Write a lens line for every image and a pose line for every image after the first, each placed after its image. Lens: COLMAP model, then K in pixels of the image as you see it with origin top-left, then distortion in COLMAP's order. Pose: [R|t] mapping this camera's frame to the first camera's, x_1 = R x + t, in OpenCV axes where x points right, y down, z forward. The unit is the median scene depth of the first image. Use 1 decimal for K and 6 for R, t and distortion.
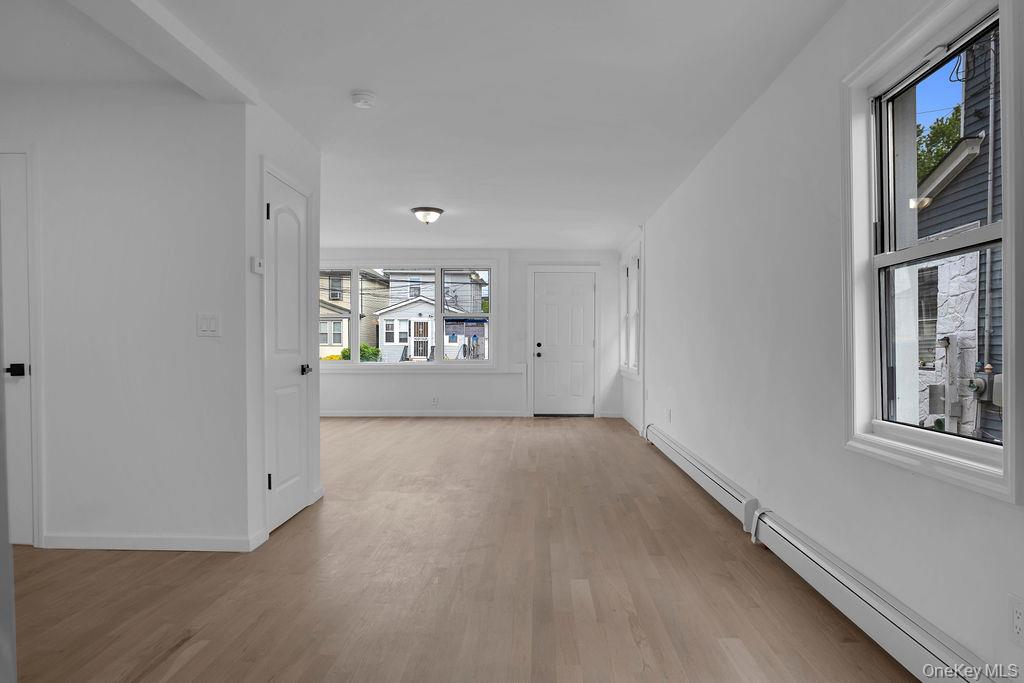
lens RADIAL K [[600.5, 0, 516.3], [0, 600.5, 342.1], [0, 0, 1]] dist [-0.035907, 0.019412]
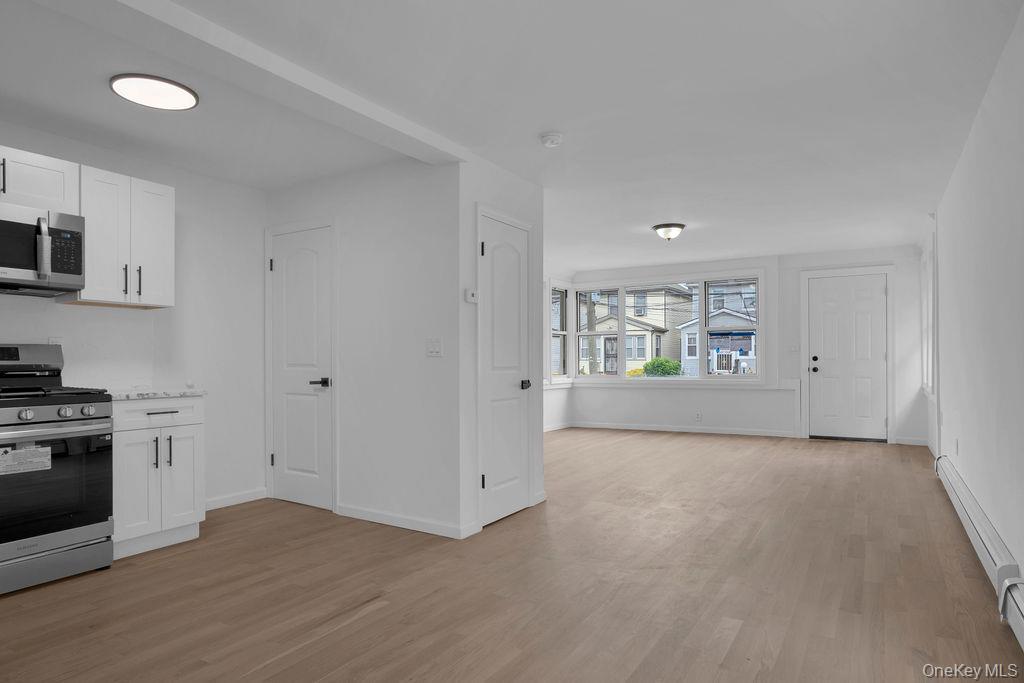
lens RADIAL K [[600.5, 0, 542.4], [0, 600.5, 337.2], [0, 0, 1]] dist [-0.035907, 0.019412]
pose [[0.861578, -0.026173, -0.506950, 0.172527], [0.011511, 0.999420, -0.032036, -0.004286], [0.507494, 0.021766, 0.861380, 0.029971]]
